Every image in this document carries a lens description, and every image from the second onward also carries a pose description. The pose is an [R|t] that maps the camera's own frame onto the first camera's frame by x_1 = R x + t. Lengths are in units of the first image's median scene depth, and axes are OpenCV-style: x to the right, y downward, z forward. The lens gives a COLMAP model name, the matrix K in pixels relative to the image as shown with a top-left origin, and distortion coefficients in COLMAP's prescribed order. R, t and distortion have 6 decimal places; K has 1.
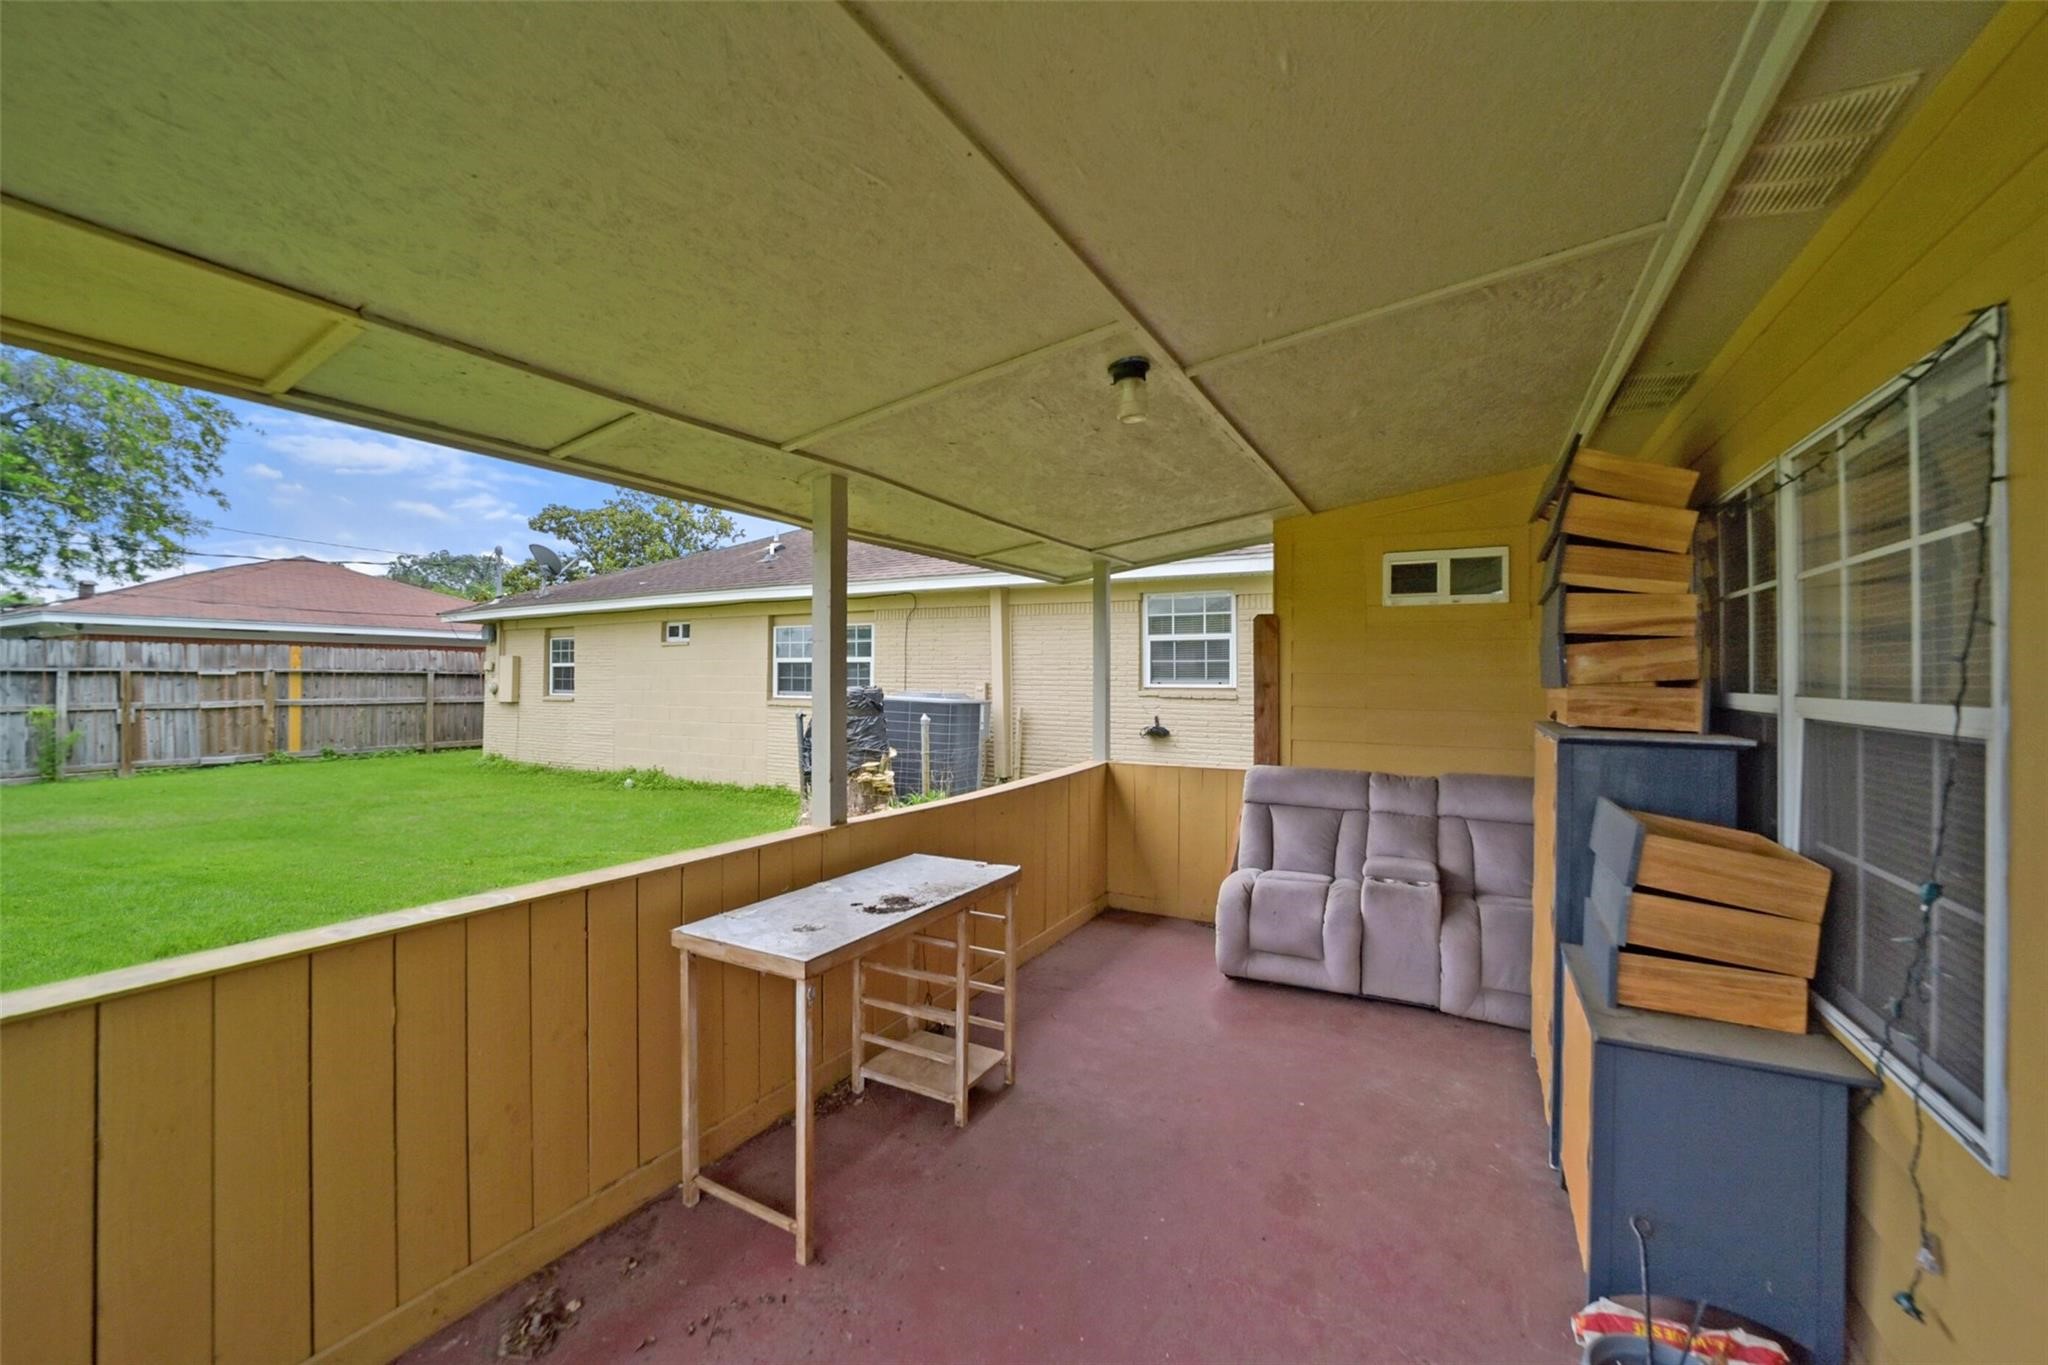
lens RADIAL K [[782.7, 0, 1021.9], [0, 782.7, 679.6], [0, 0, 1]] dist [-0.019299, 0.006583]
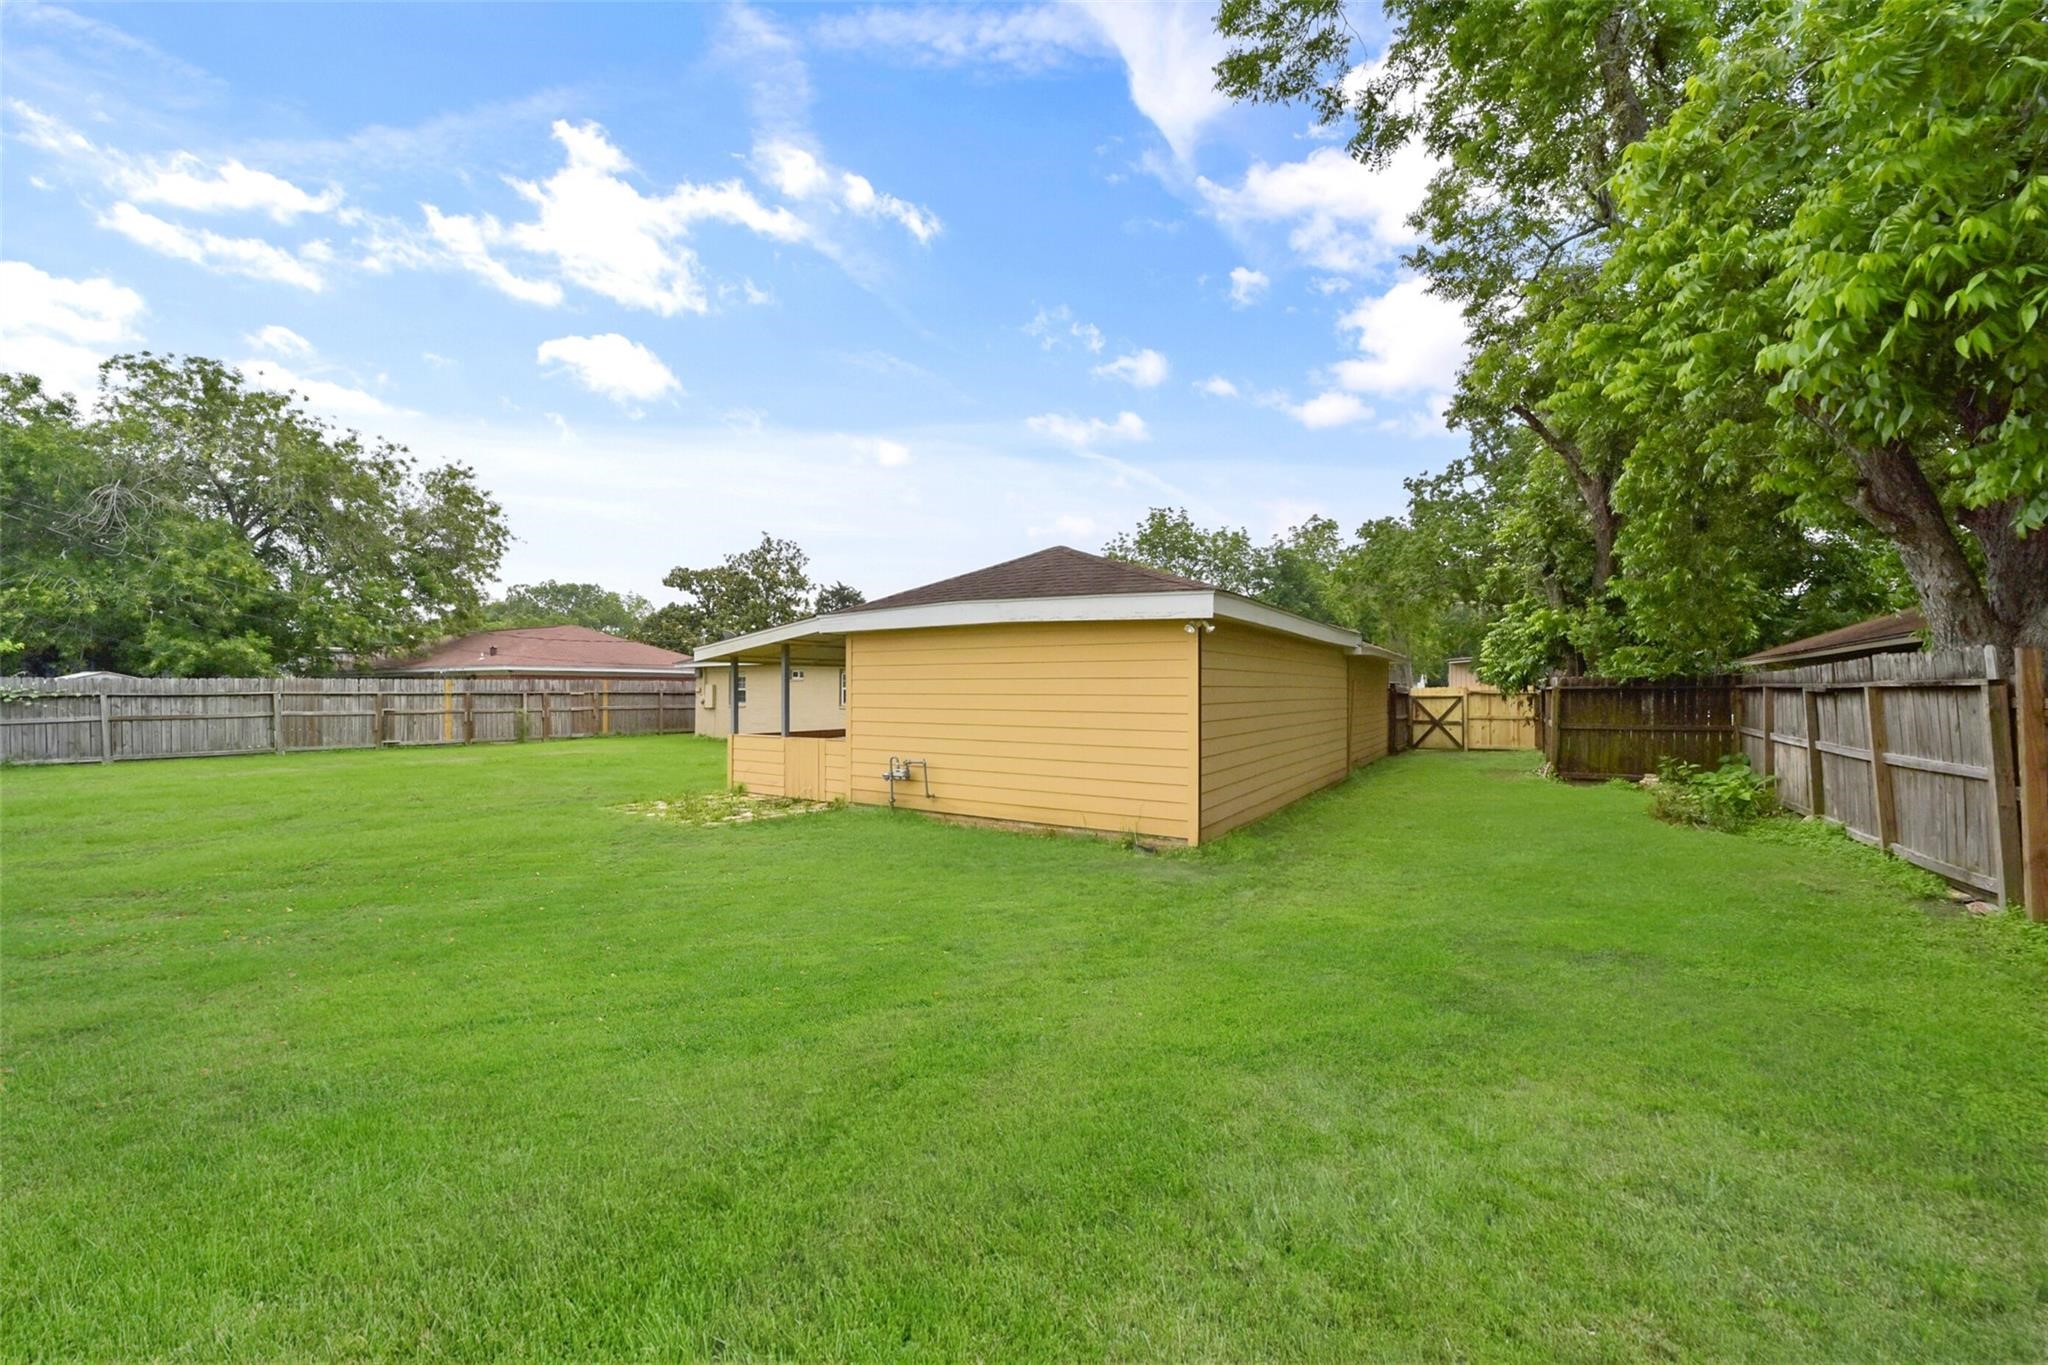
lens RADIAL K [[782.7, 0, 1029.7], [0, 782.7, 686.5], [0, 0, 1]] dist [-0.019299, 0.006583]
pose [[0.998175, -0.001284, -0.060382, 0.281386], [0.000971, 0.999986, -0.005211, -0.014197], [0.060388, 0.005143, 0.998162, -0.950928]]
